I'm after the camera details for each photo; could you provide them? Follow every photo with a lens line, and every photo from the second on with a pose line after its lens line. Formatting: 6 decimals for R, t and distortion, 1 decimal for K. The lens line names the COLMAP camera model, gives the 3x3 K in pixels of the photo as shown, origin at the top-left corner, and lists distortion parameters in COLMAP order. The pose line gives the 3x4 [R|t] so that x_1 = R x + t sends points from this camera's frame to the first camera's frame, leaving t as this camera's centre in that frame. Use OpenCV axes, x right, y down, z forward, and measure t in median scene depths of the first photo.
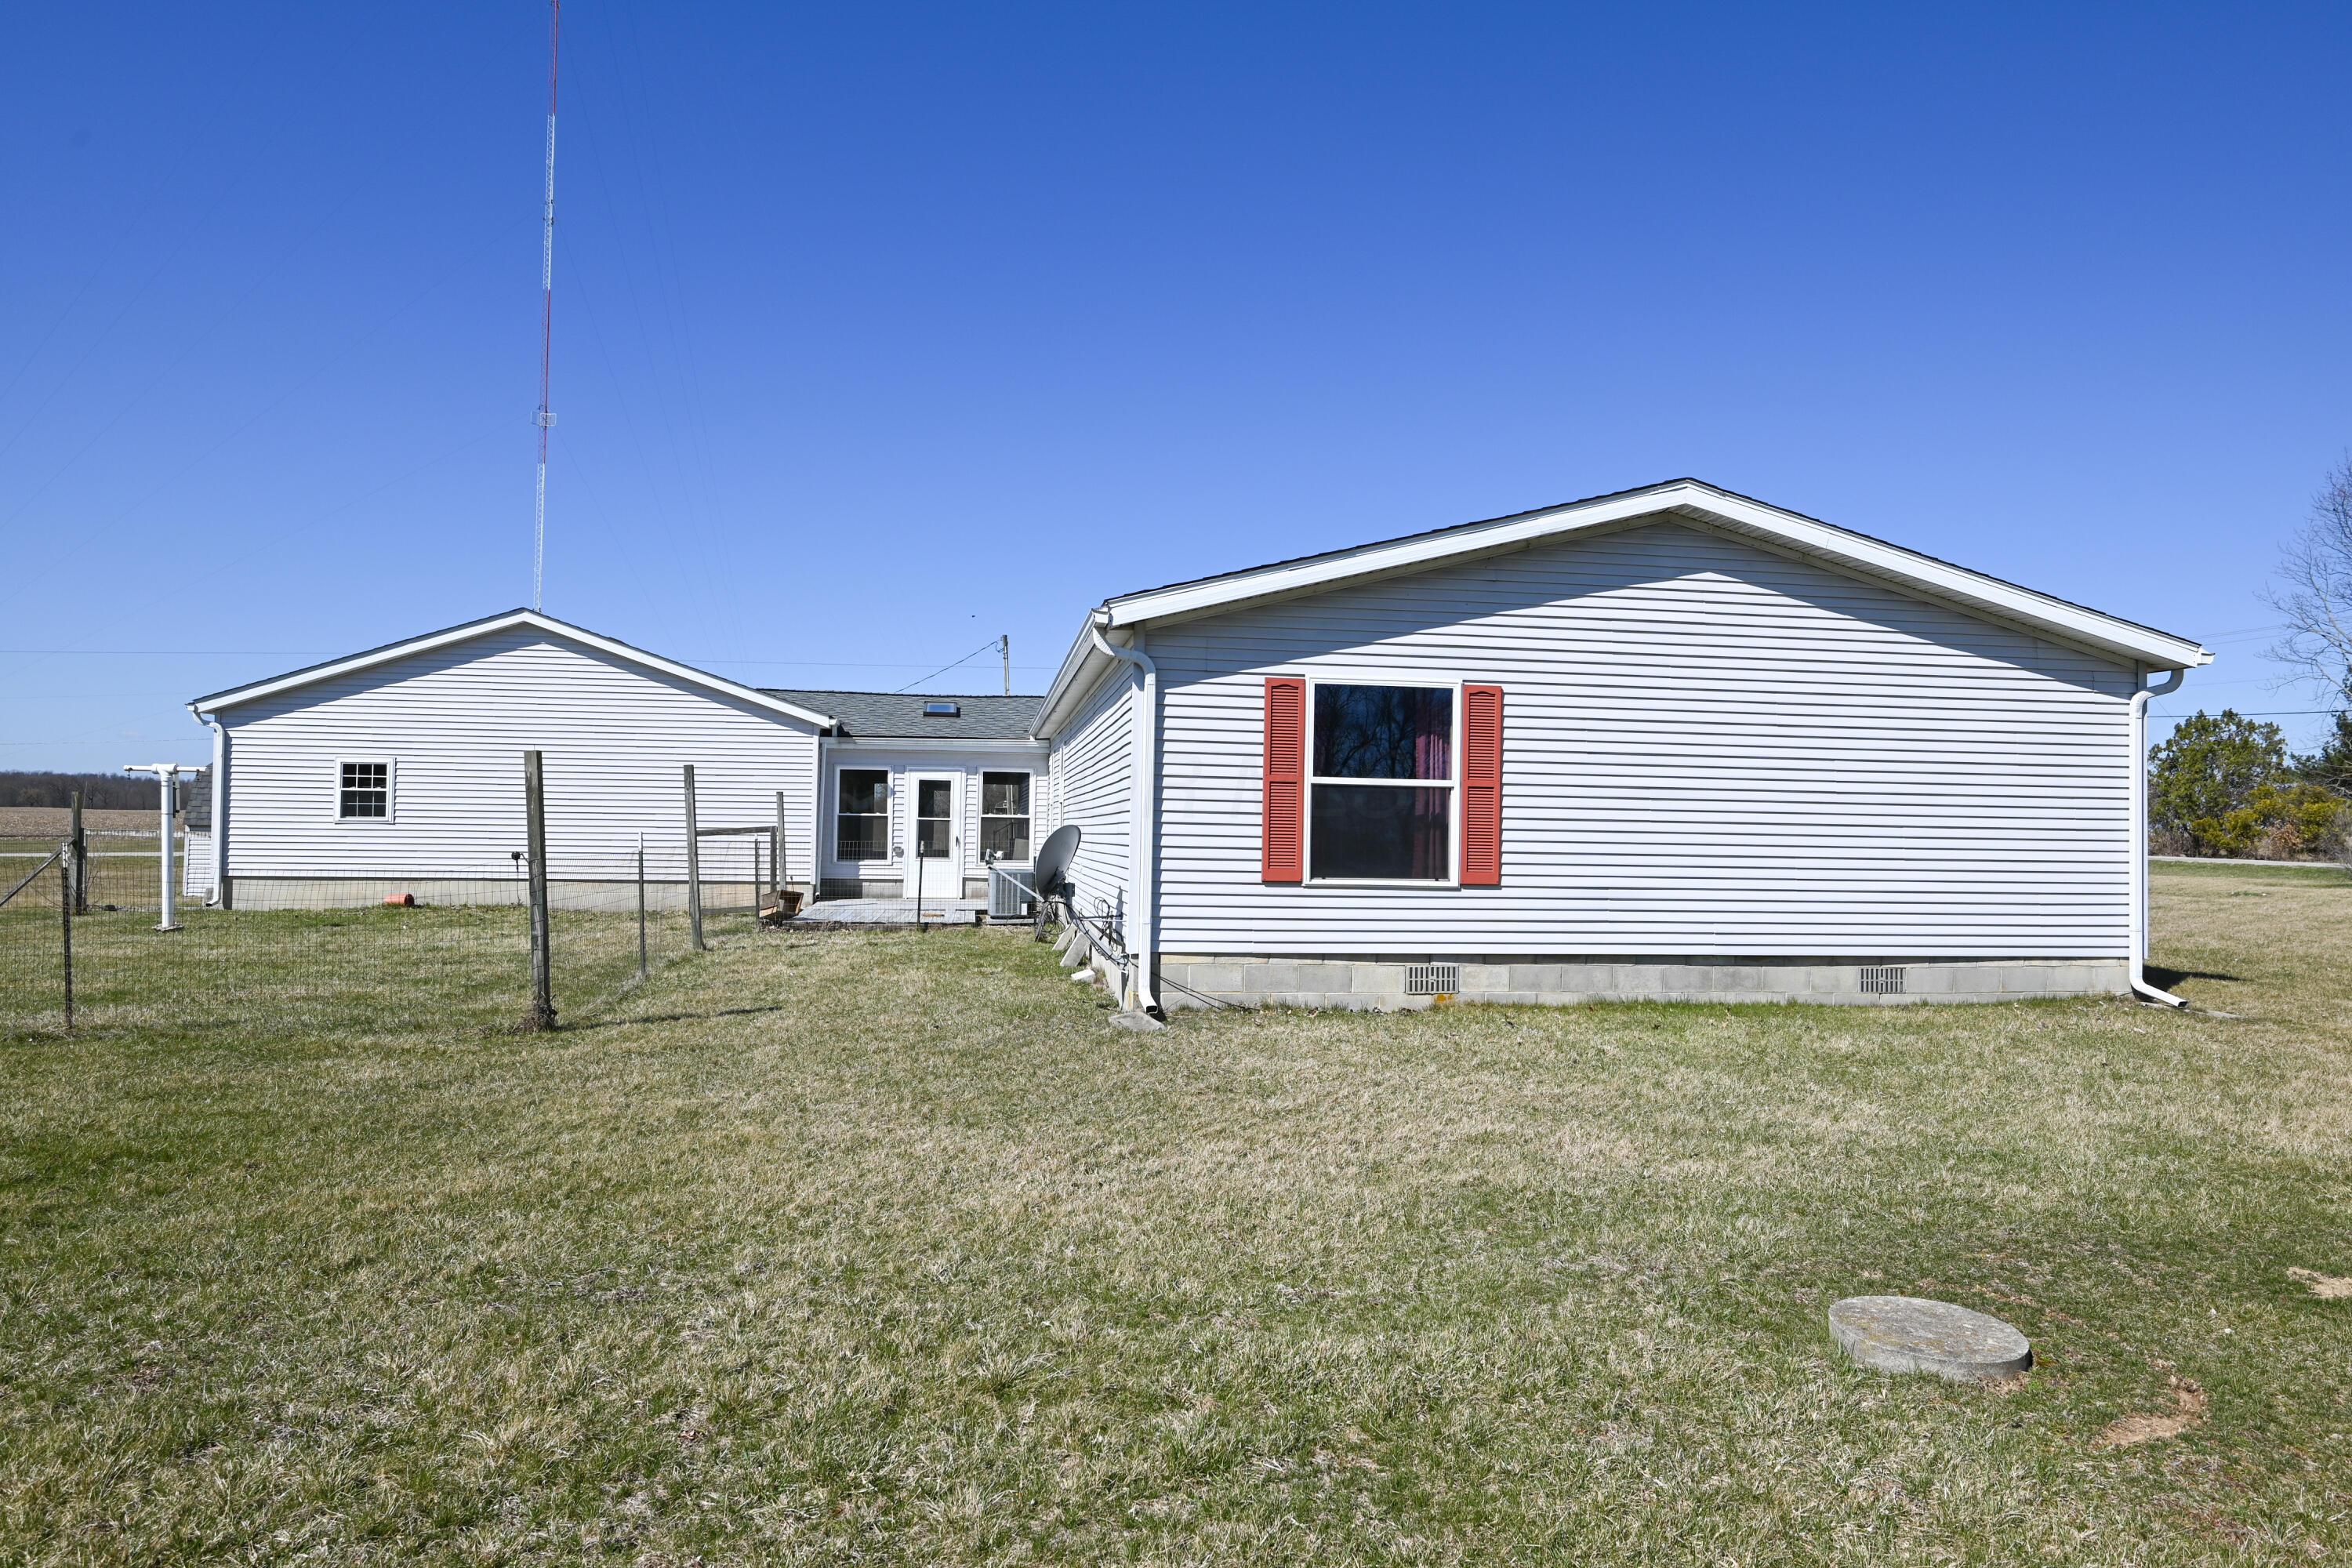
lens RADIAL K [[1411.7, 0, 1176.4], [0, 1411.7, 793.8], [0, 0, 1]] dist [0.000128, -0.000033]
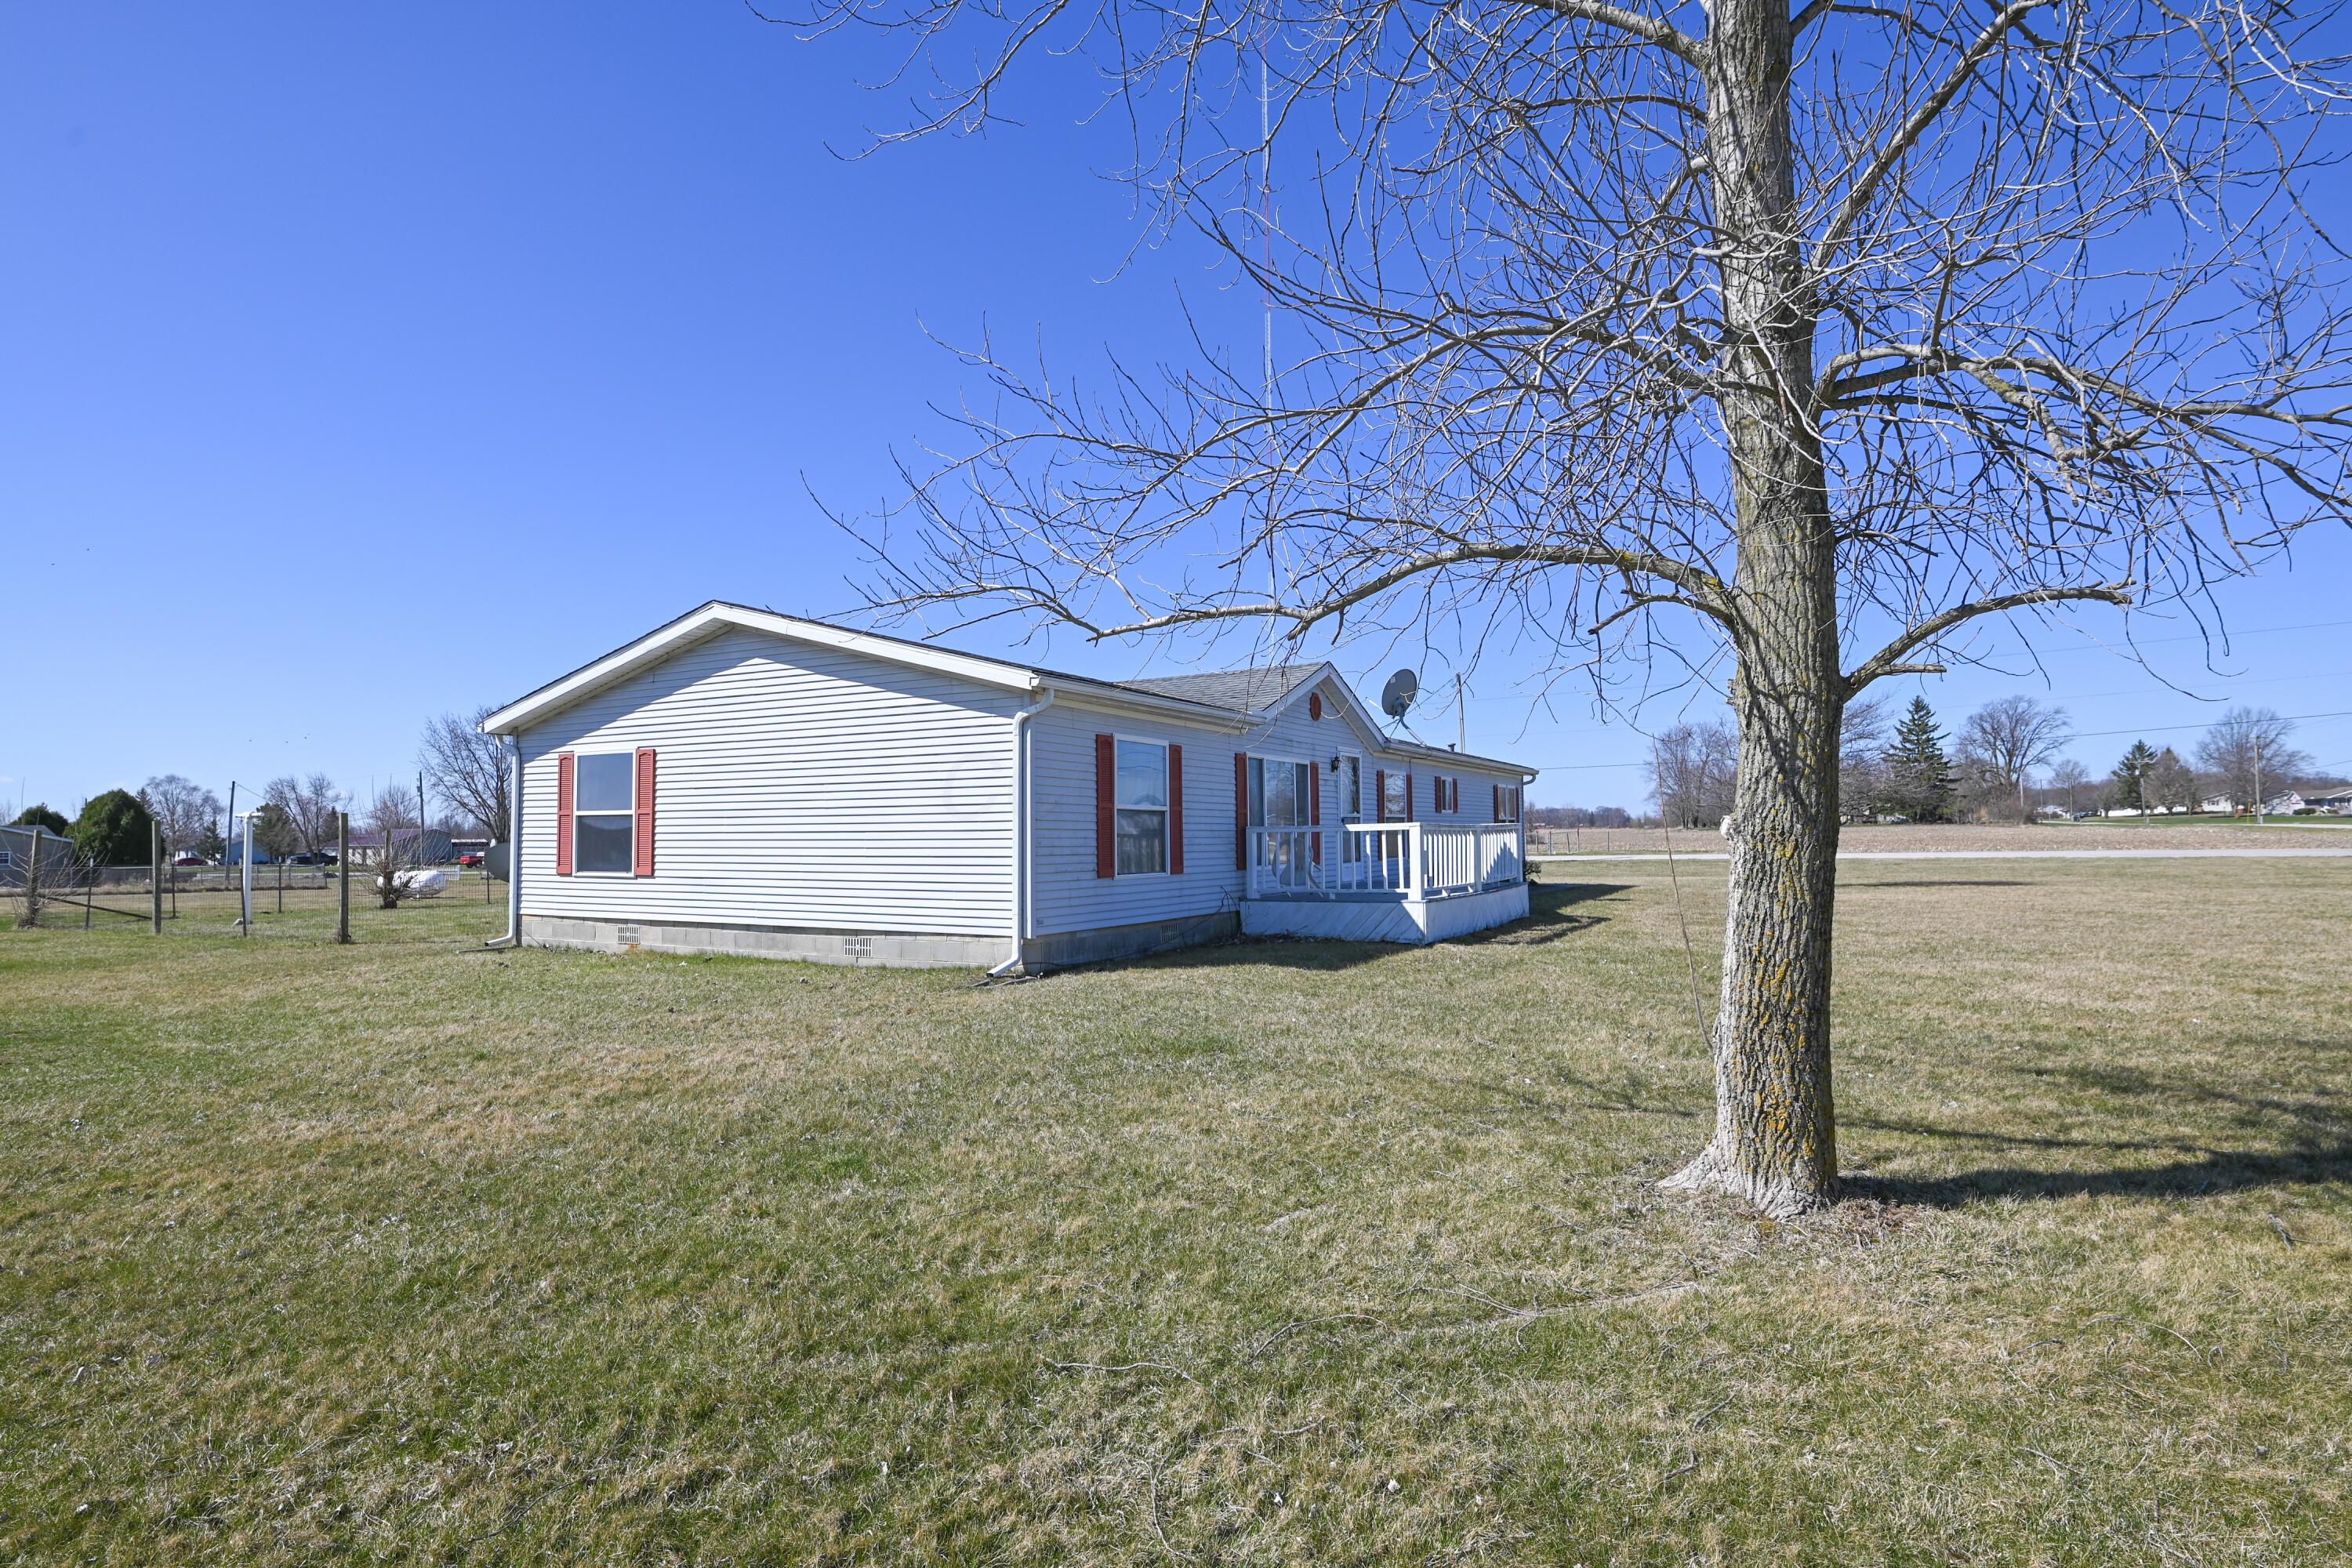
lens RADIAL K [[1184.5, 0, 1178.8], [0, 1184.5, 775.8], [0, 0, 1]] dist [0.000617, 0.000059]
pose [[0.791349, -0.051628, -0.609180, 1.421329], [0.040687, 0.998666, -0.031783, 0.018434], [0.610009, 0.000365, 0.792394, 0.298696]]
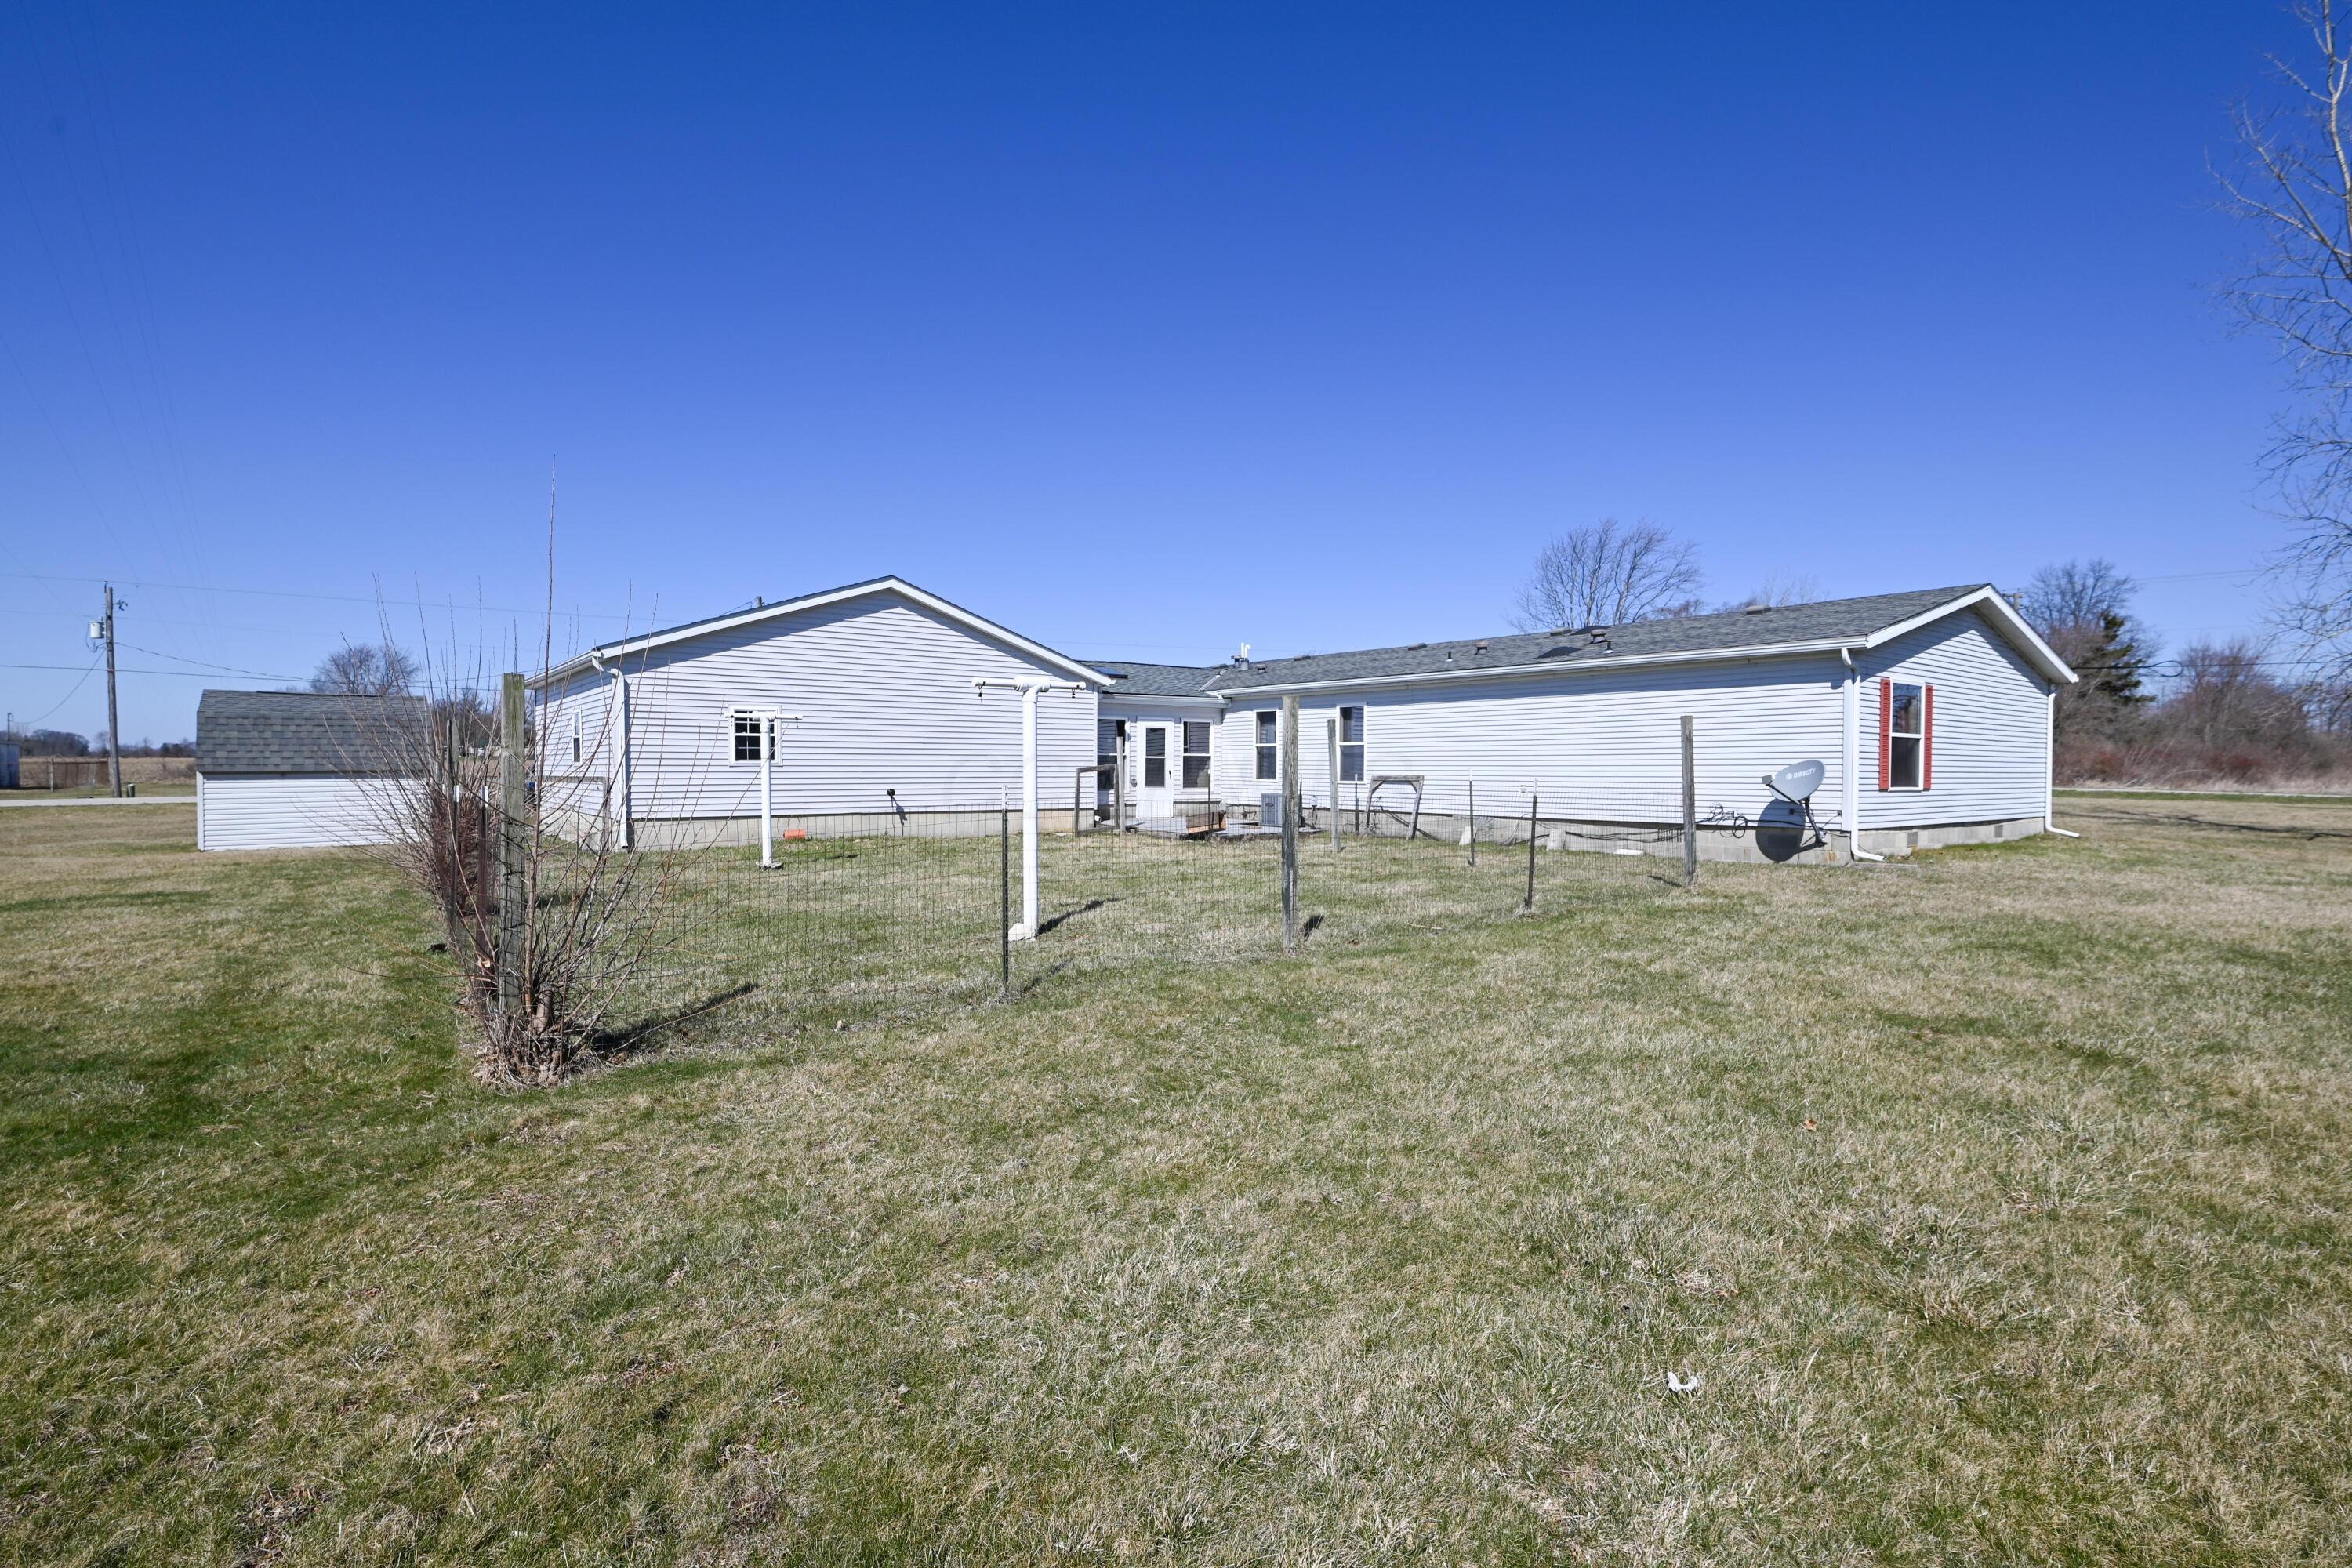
lens RADIAL K [[1154.0, 0, 1171.0], [0, 1154.0, 783.7], [0, 0, 1]] dist [-0.001773, -0.000097]
pose [[0.868118, -0.019885, 0.495960, -1.388828], [-0.001769, 0.999067, 0.043153, -0.007835], [-0.496355, -0.038339, 0.867273, 0.137598]]
